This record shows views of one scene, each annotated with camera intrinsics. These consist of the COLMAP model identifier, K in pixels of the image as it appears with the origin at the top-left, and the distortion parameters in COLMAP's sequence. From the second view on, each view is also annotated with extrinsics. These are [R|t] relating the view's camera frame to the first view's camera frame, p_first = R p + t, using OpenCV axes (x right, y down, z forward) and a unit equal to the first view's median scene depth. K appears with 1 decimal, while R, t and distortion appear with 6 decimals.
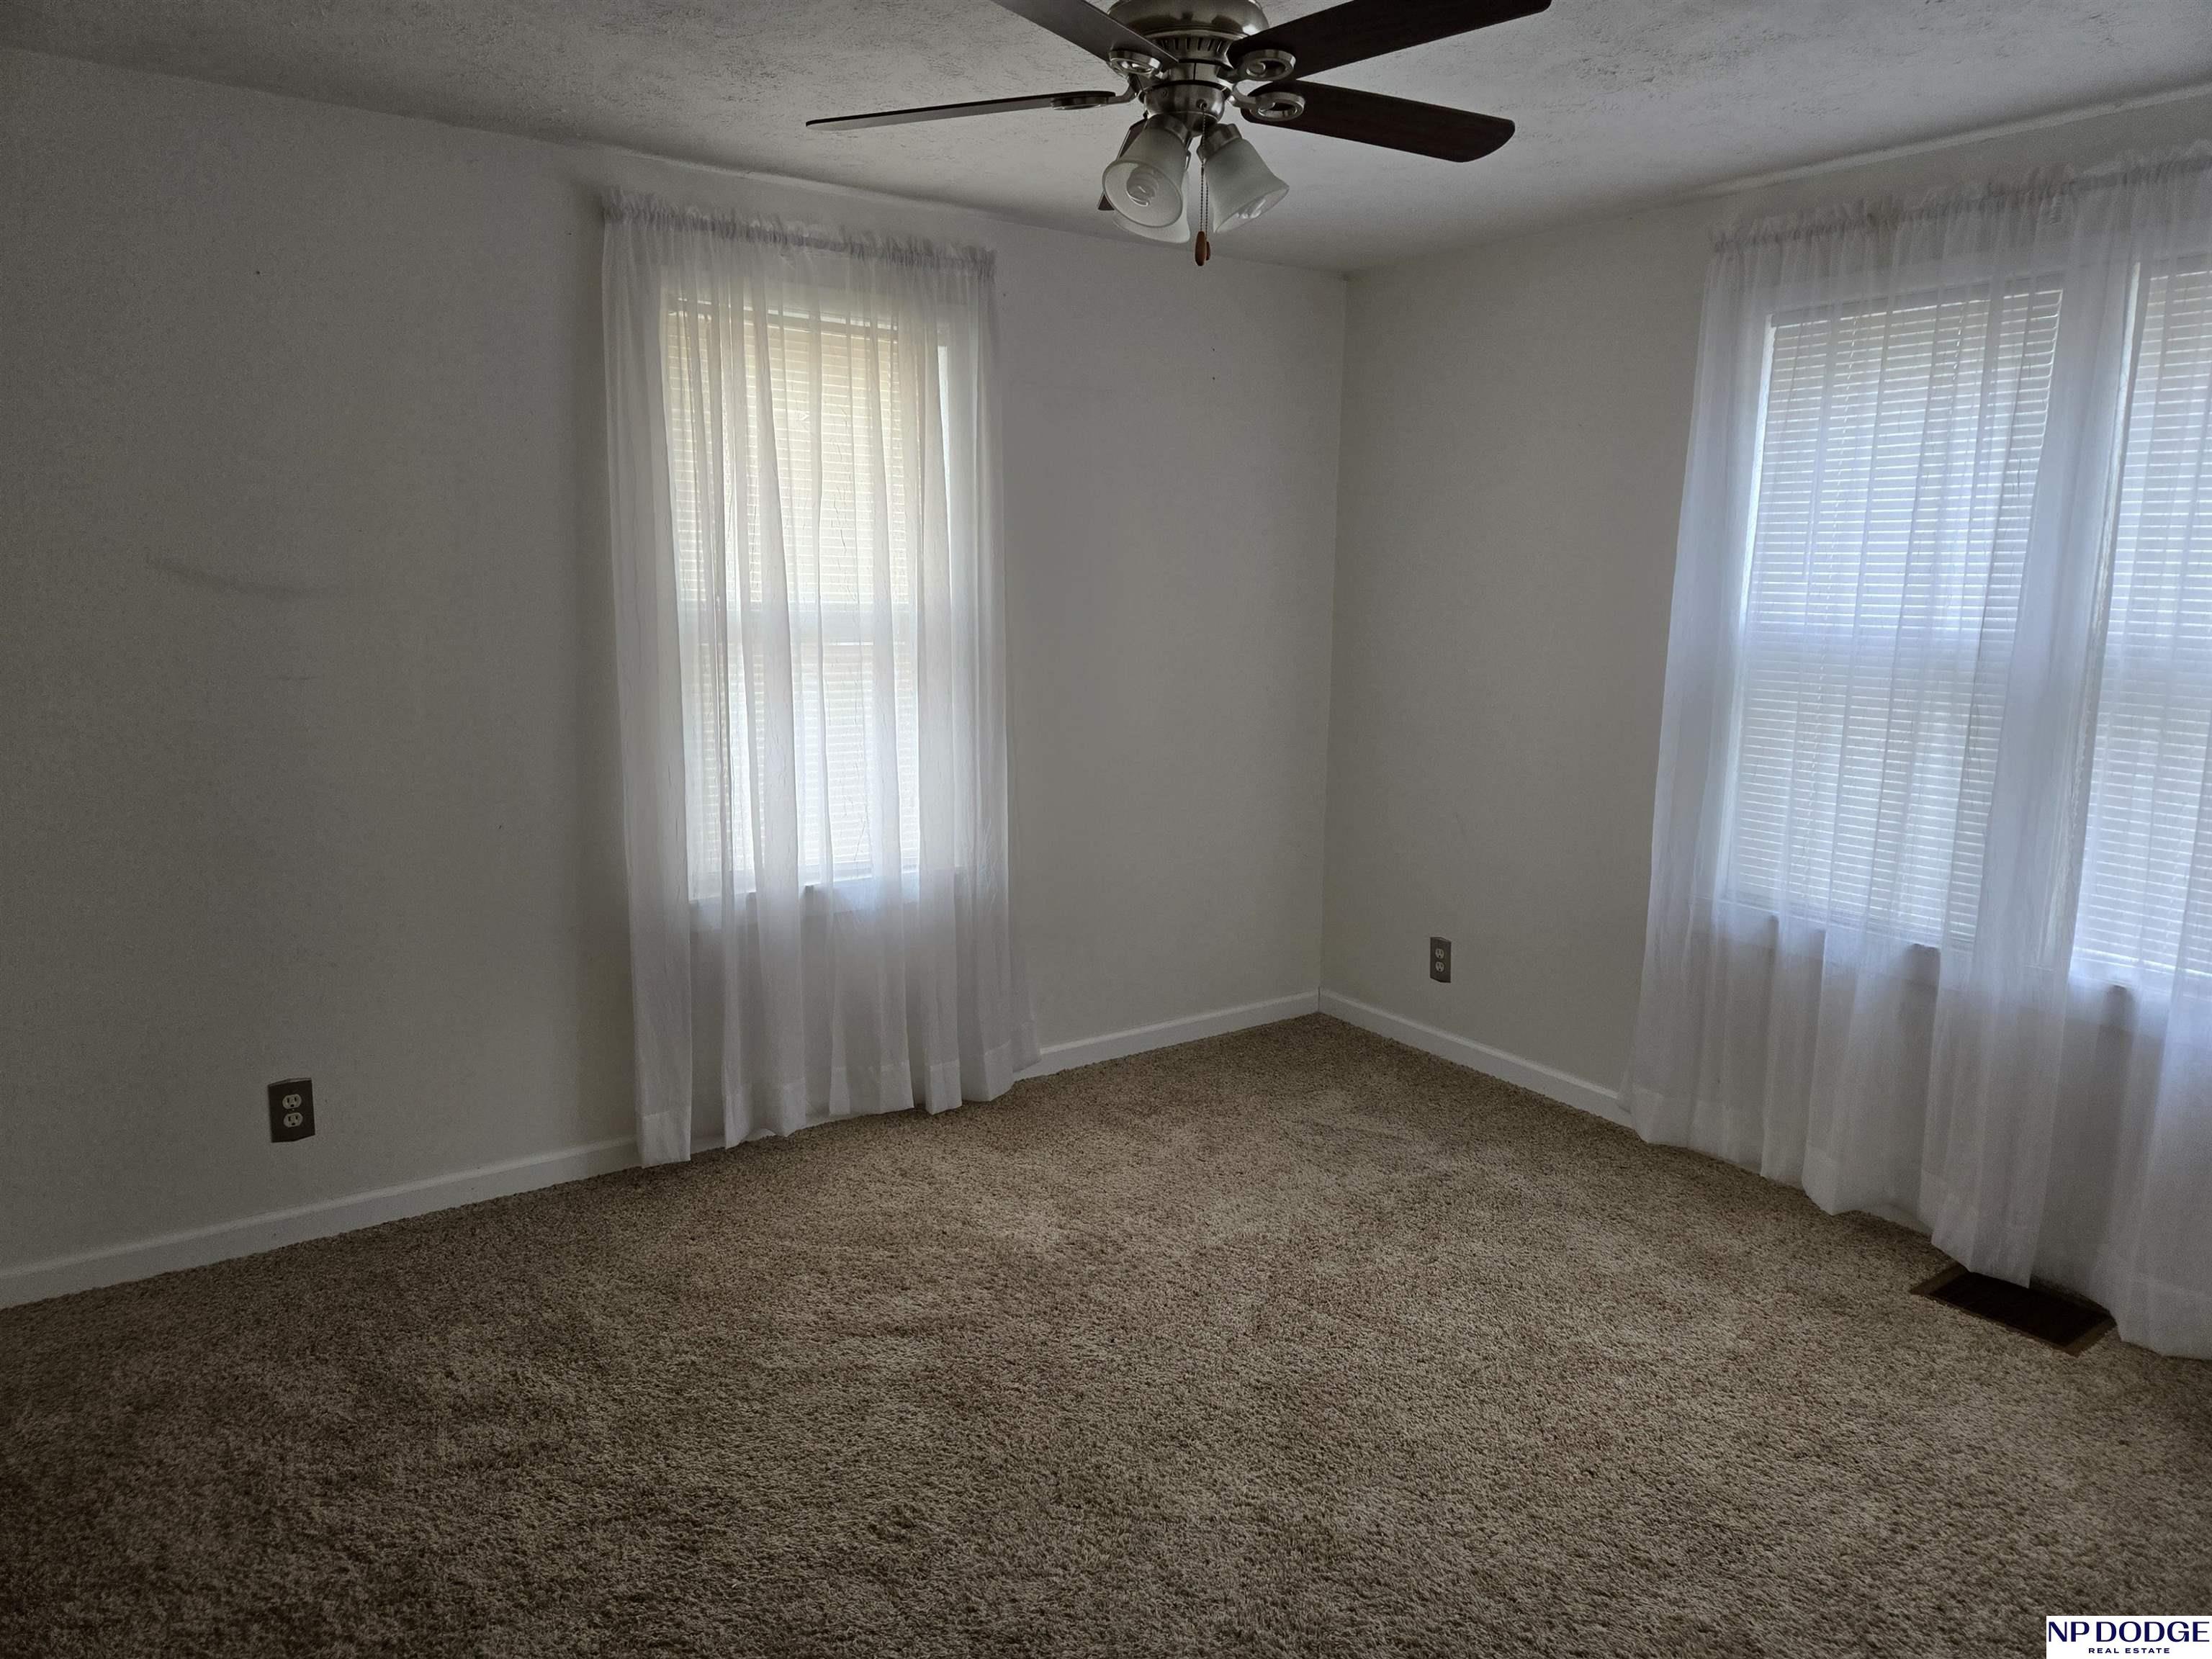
lens RADIAL K [[1497.6, 0, 1106.0], [0, 1497.6, 829.5], [0, 0, 1]] dist [0.000253, -0.001931]
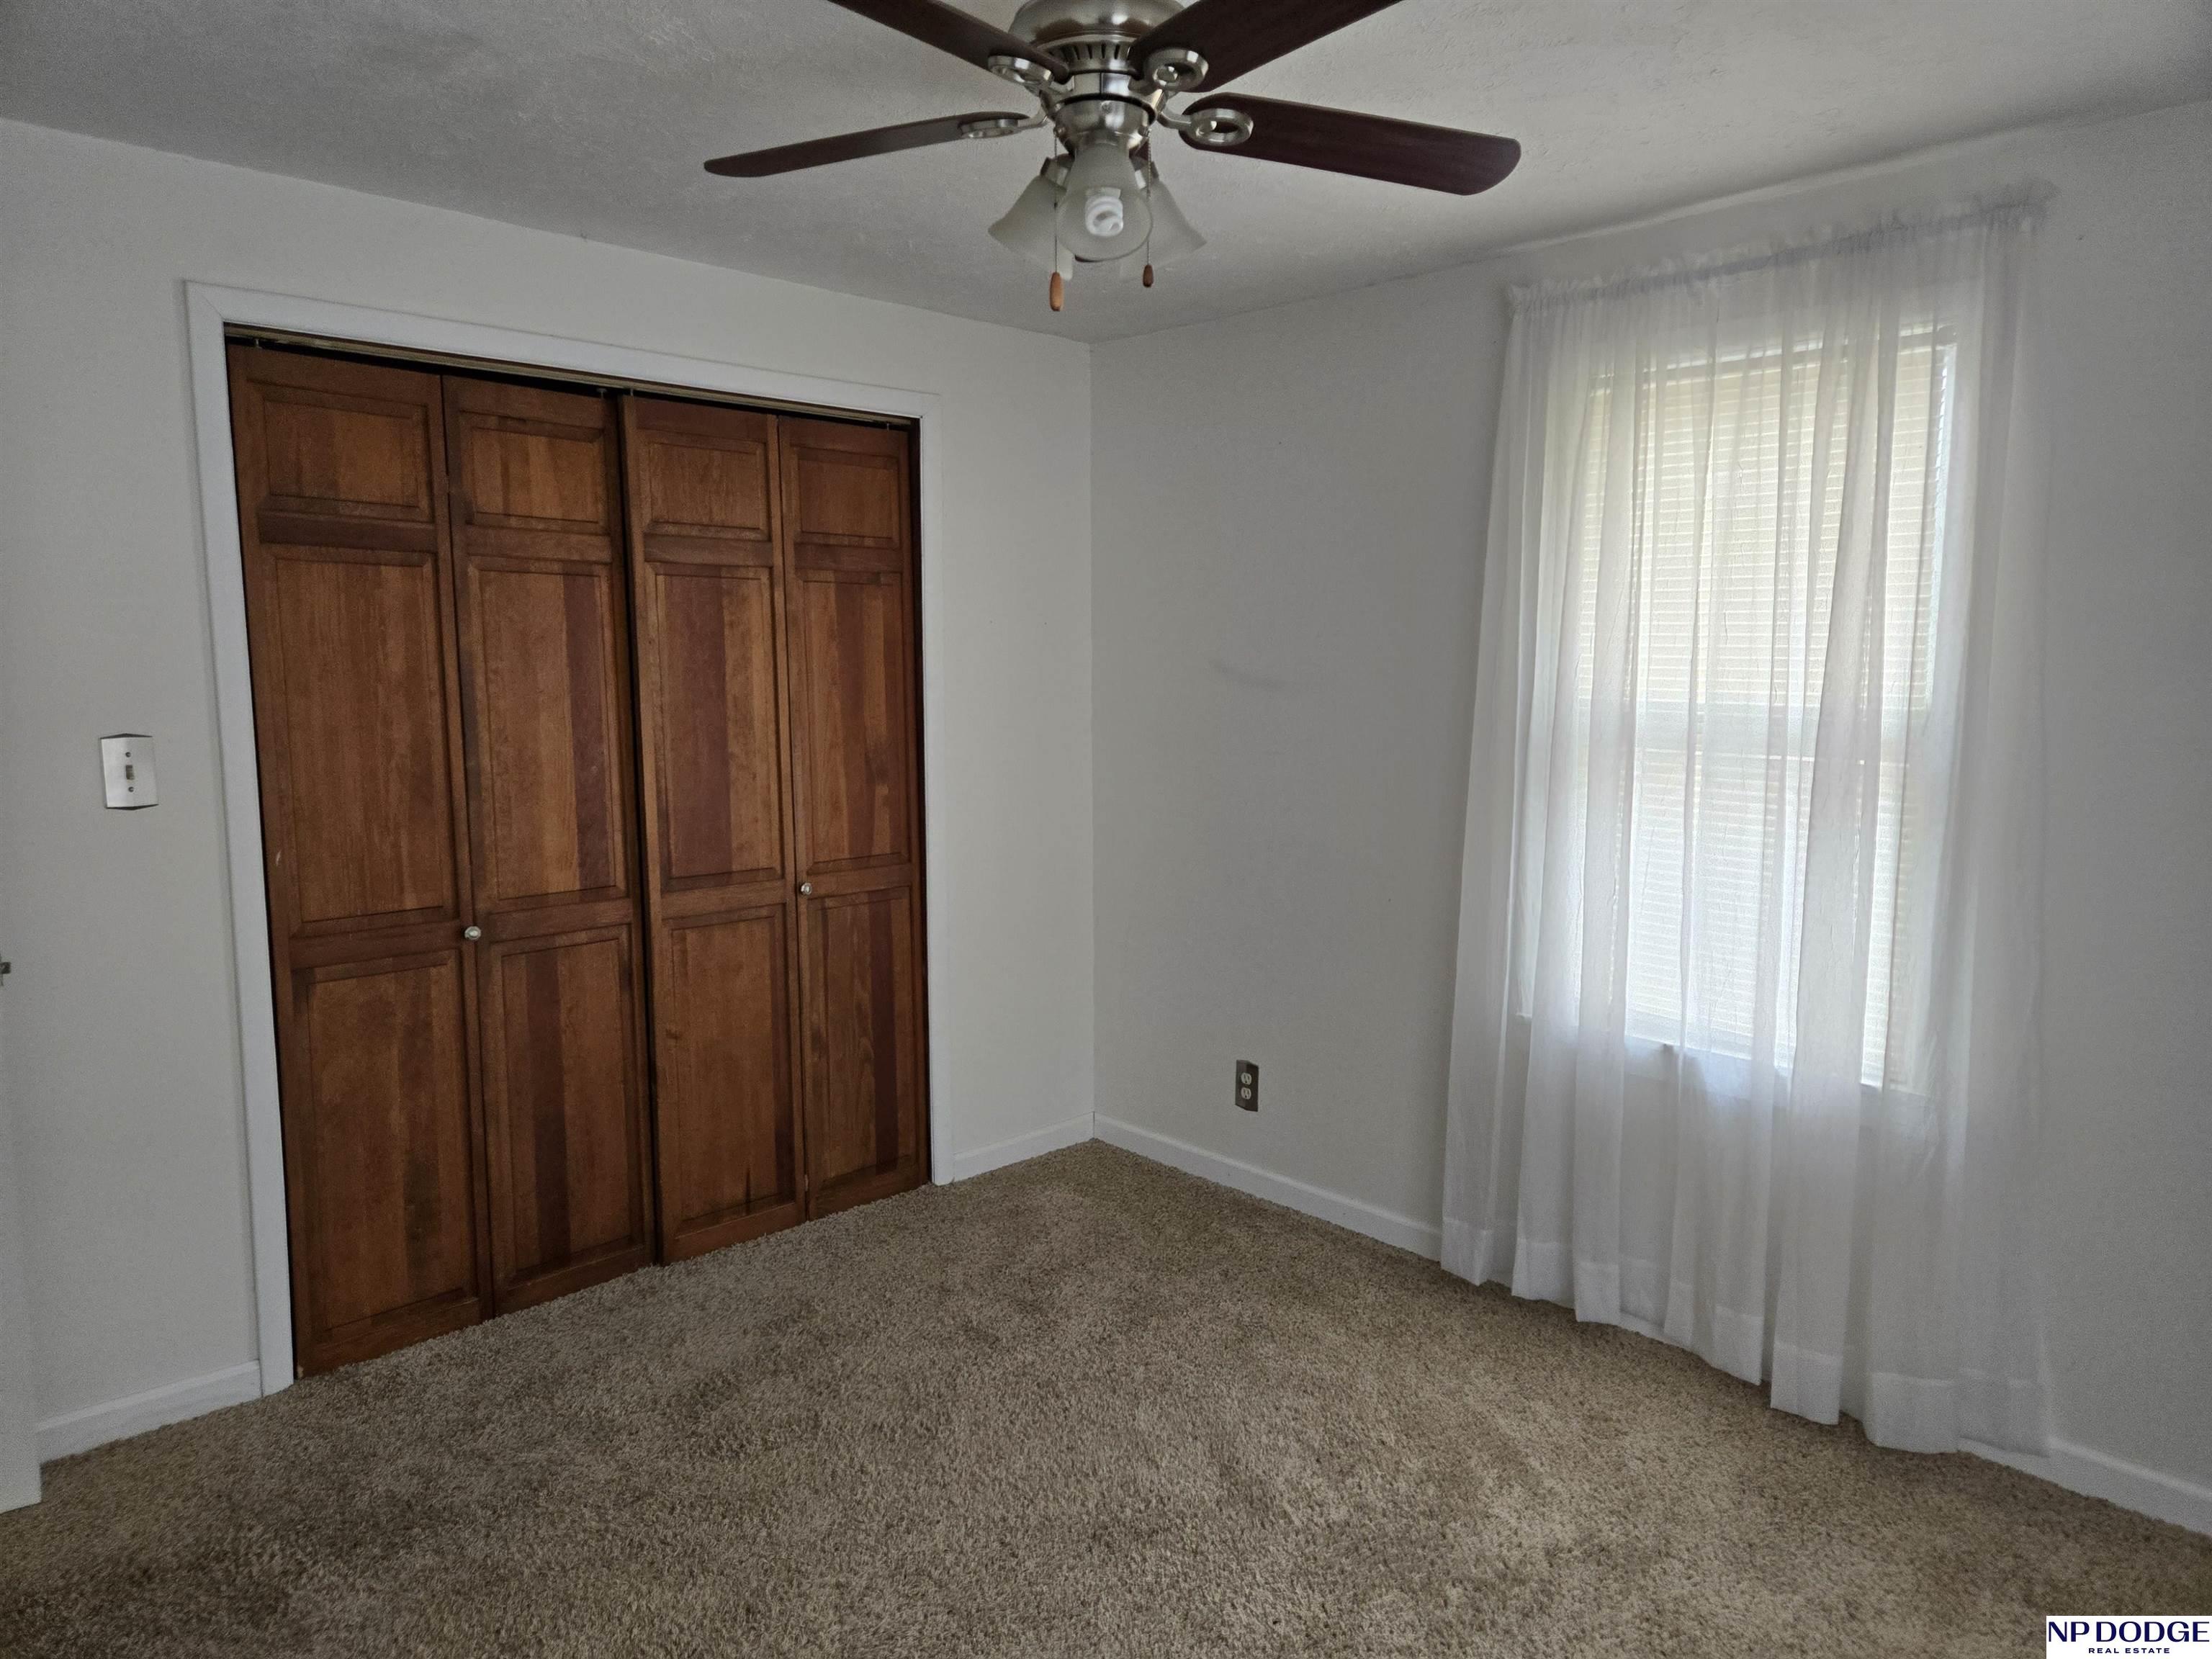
lens RADIAL K [[1466.7, 0, 1111.1], [0, 1466.7, 814.9], [0, 0, 1]] dist [0.075833, -0.056044]
pose [[0.127674, 0.089369, -0.987782, 0.601875], [-0.177855, 0.981851, 0.065844, -0.092015], [0.975739, 0.167276, 0.141252, 0.608544]]
